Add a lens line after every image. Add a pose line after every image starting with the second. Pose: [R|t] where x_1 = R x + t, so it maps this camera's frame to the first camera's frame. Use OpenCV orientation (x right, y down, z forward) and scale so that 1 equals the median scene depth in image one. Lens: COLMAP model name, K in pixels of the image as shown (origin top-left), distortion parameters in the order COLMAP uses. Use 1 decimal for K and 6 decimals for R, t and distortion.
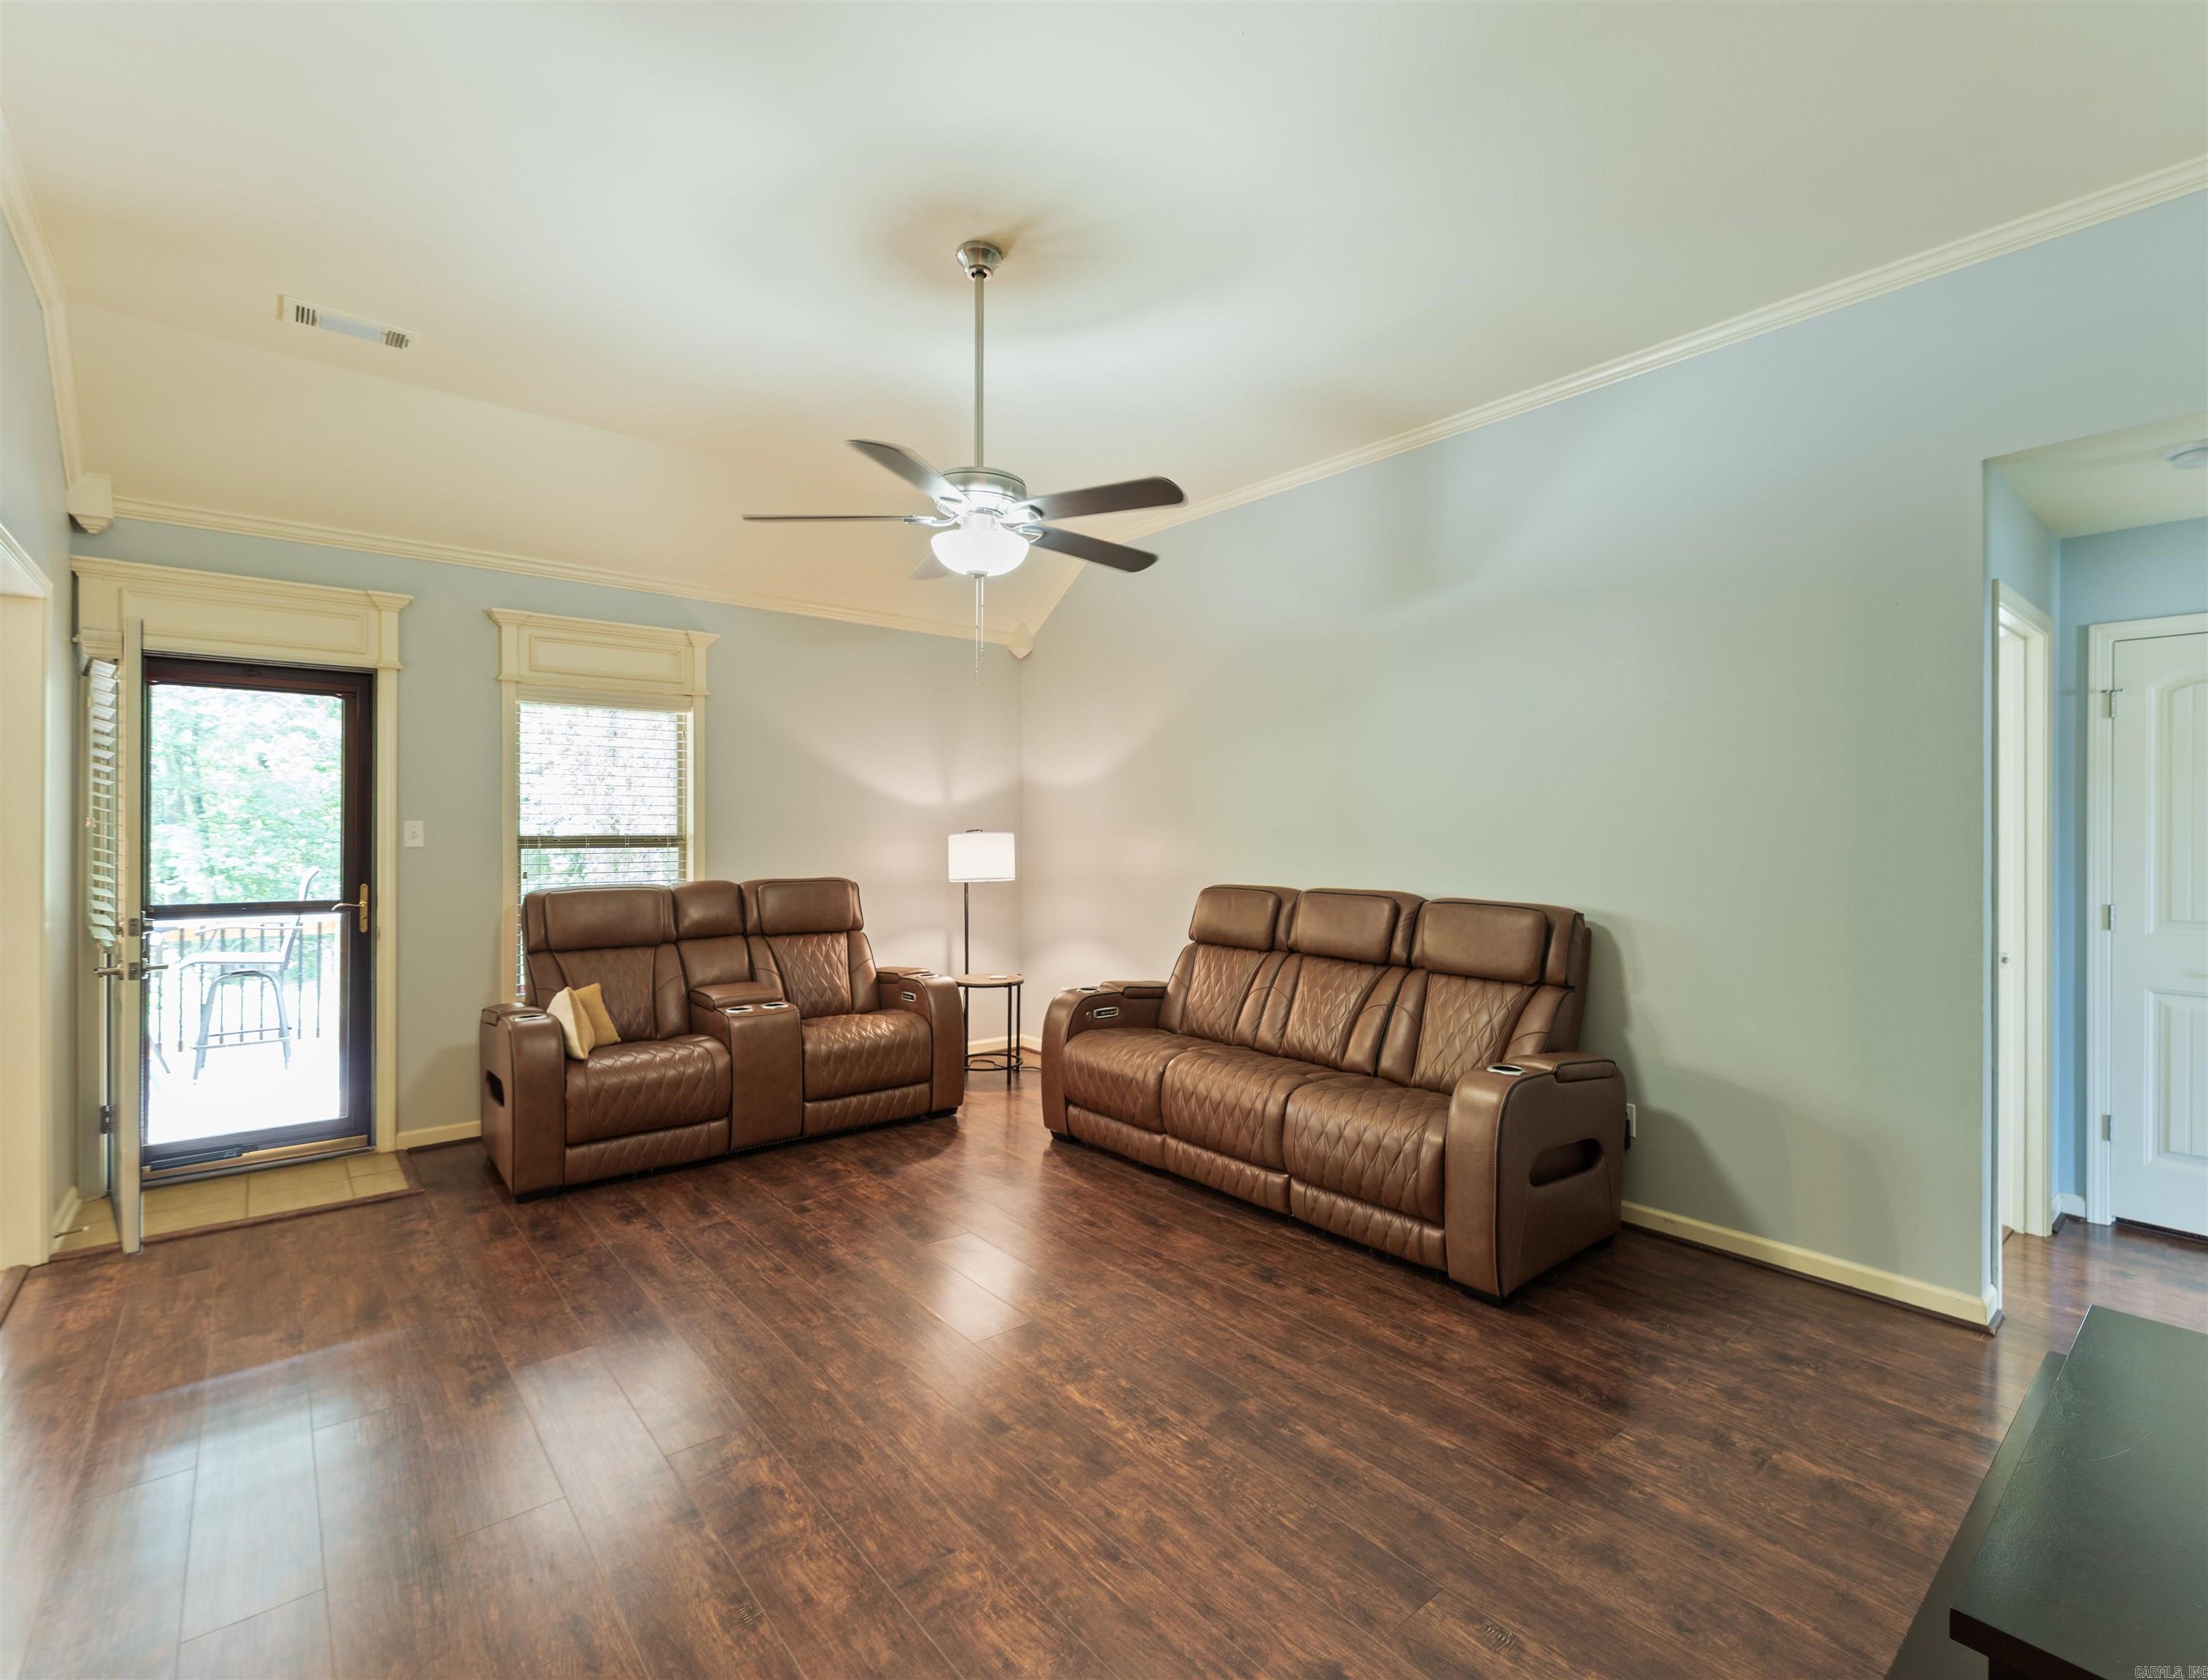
lens RADIAL K [[1012.1, 0, 1110.5], [0, 1012.1, 834.4], [0, 0, 1]] dist [0.001157, 0.000002]
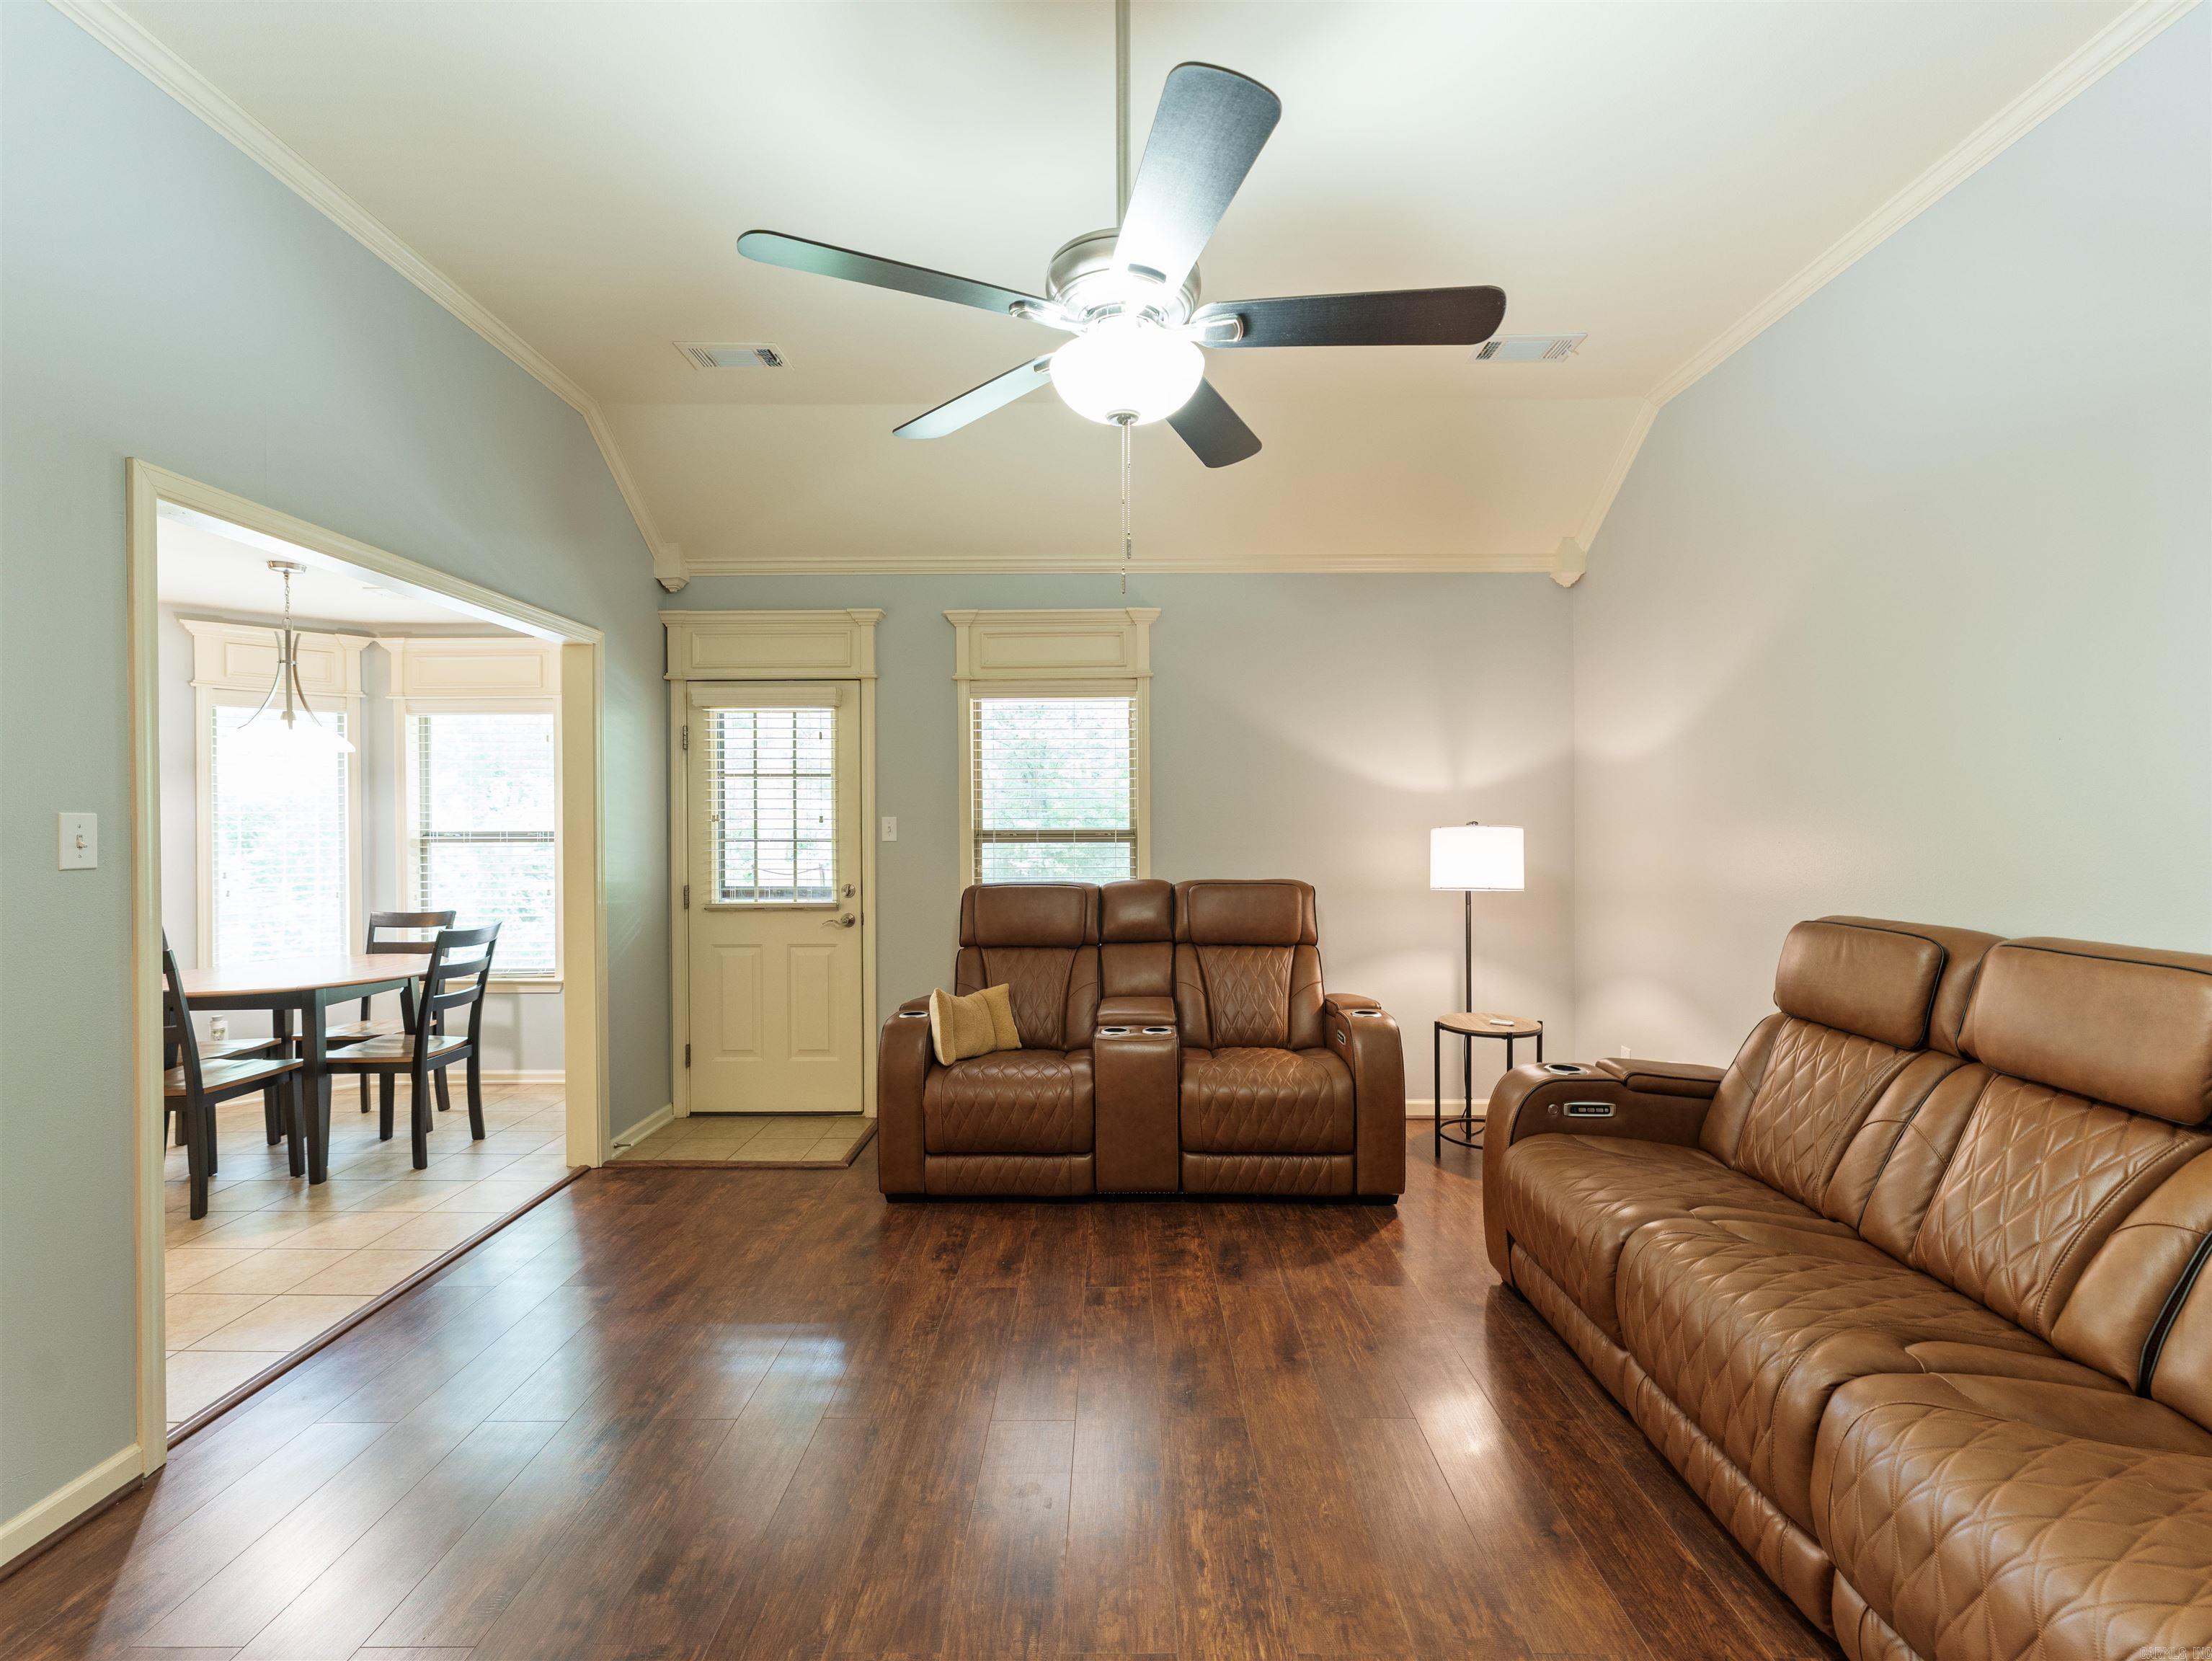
lens RADIAL K [[983.6, 0, 1108.5], [0, 983.6, 831.6], [0, 0, 1]] dist [0.000429, -0.000356]
pose [[0.762354, 0.000648, -0.647160, 0.180848], [0.002675, 0.999988, 0.004152, -0.001255], [0.647155, -0.004897, 0.762343, 0.367551]]
